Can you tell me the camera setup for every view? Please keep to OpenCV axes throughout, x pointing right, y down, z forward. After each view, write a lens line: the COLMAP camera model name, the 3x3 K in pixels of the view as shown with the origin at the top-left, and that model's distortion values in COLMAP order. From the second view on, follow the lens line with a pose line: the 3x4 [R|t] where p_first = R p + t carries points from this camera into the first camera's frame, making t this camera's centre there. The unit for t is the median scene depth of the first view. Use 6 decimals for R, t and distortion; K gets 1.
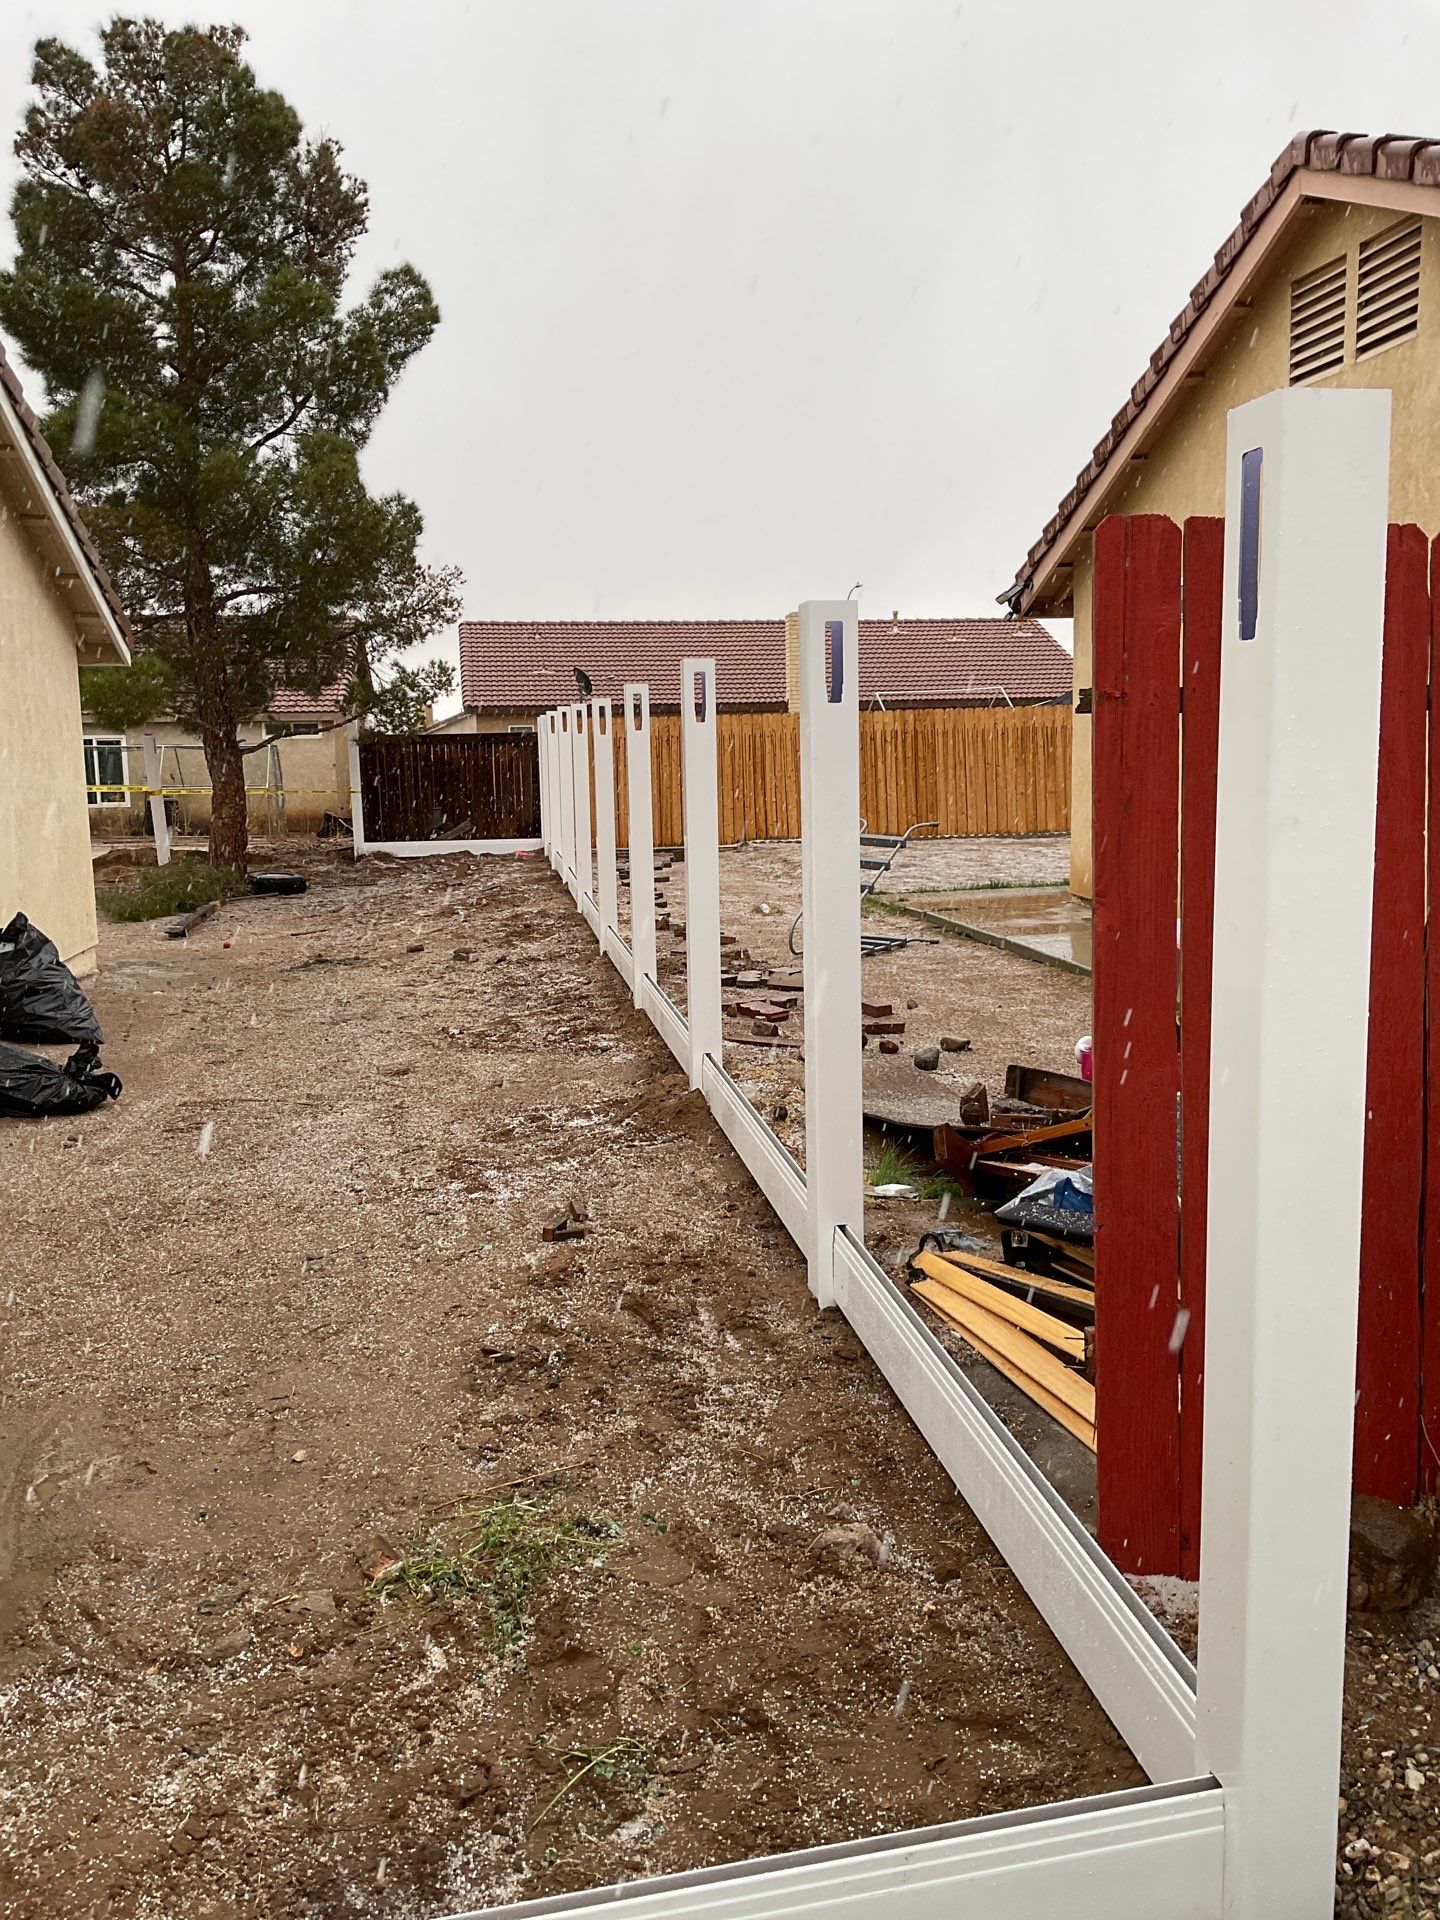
lens RADIAL K [[1576.1, 0, 720.0], [0, 1576.1, 960.0], [0, 0, 1]] dist [0.078886, -0.124682]
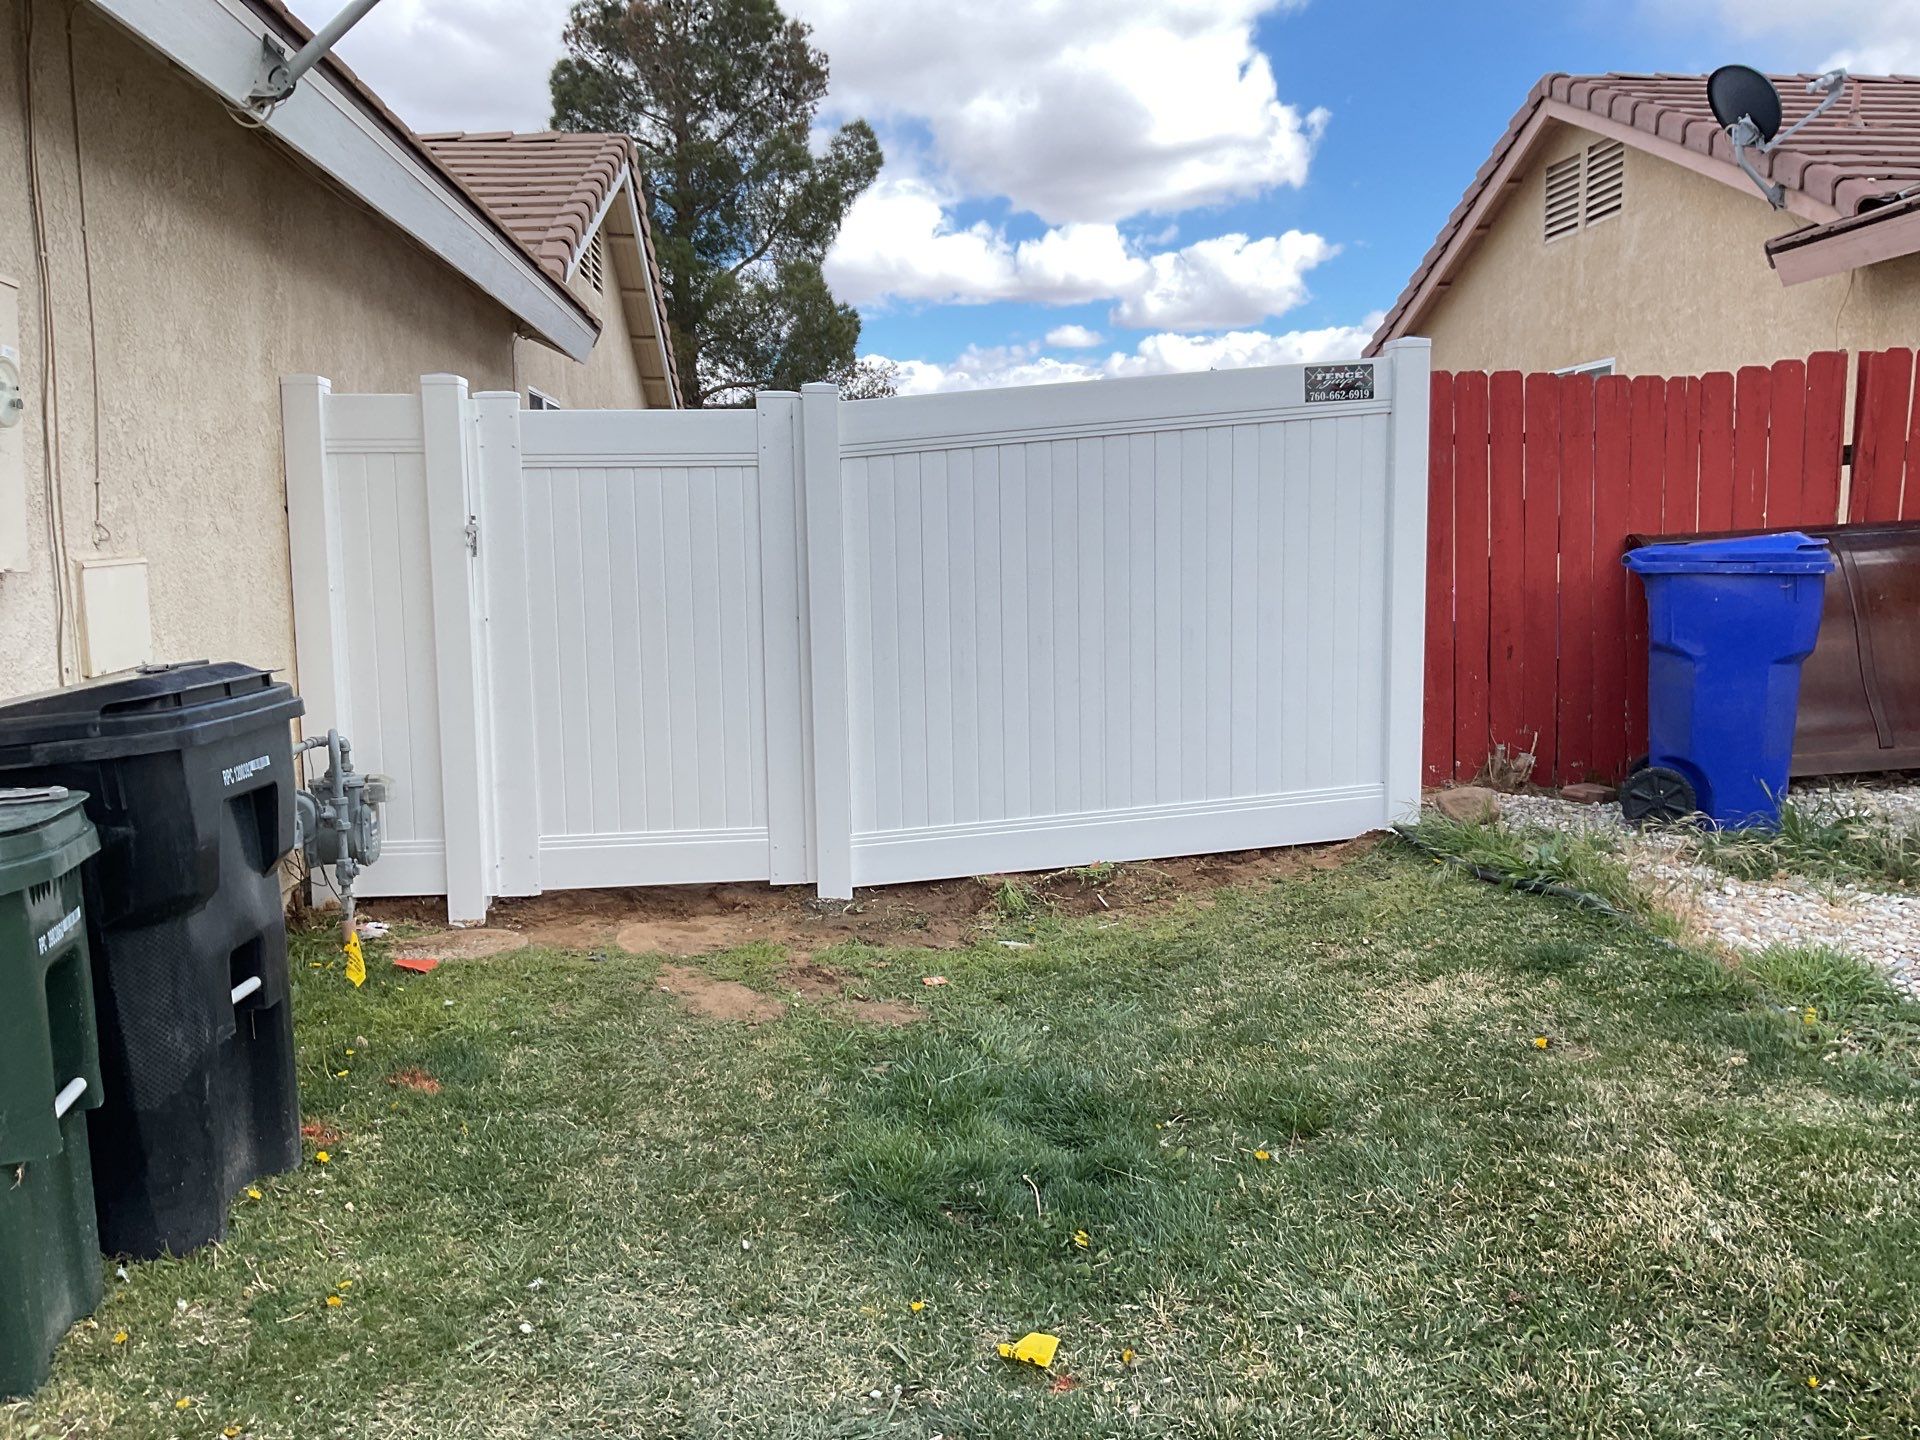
lens RADIAL K [[1576.1, 0, 960.0], [0, 1576.1, 720.0], [0, 0, 1]] dist [0.078886, -0.124682]
pose [[0.997645, 0.007810, -0.068140, -0.032481], [-0.008783, 0.999863, -0.014003, 0.047185], [0.068021, 0.014568, 0.997577, -0.227235]]
